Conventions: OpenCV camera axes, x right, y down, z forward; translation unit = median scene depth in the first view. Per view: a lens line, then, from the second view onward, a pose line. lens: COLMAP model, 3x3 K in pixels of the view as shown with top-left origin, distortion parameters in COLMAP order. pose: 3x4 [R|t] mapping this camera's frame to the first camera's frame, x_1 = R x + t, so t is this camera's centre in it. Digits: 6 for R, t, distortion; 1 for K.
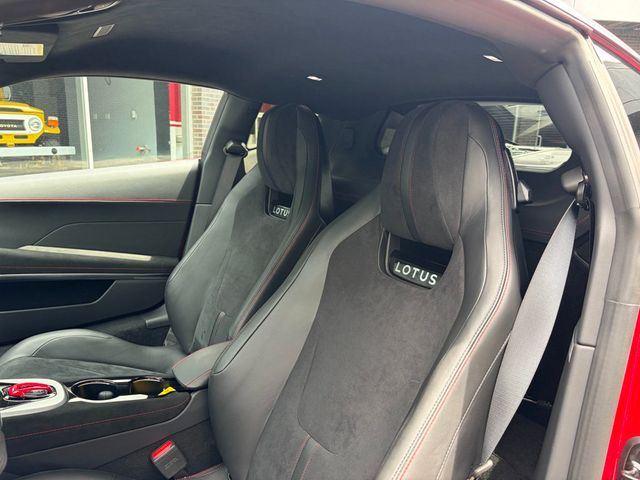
lens RADIAL K [[486.2, 0, 320.0], [0, 486.2, 240.0], [0, 0, 1]] dist [0.053092, -0.061363]
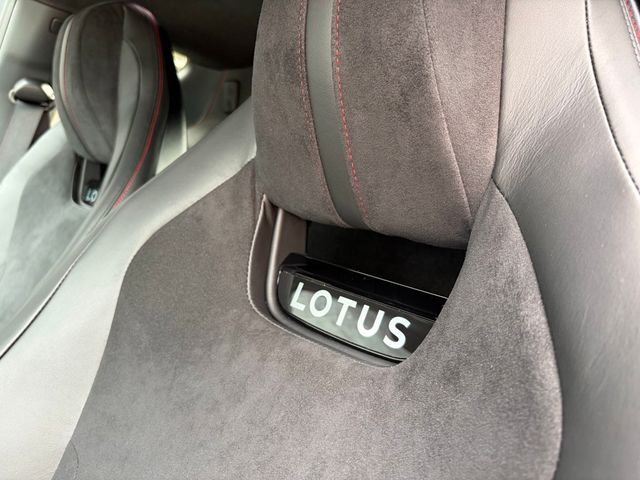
lens RADIAL K [[486.2, 0, 320.0], [0, 486.2, 240.0], [0, 0, 1]] dist [0.053092, -0.061363]
pose [[0.983593, 0.022061, 0.179050, 0.108856], [-0.010882, 0.997943, -0.063177, 0.036087], [-0.180075, 0.060192, 0.981809, 0.628786]]
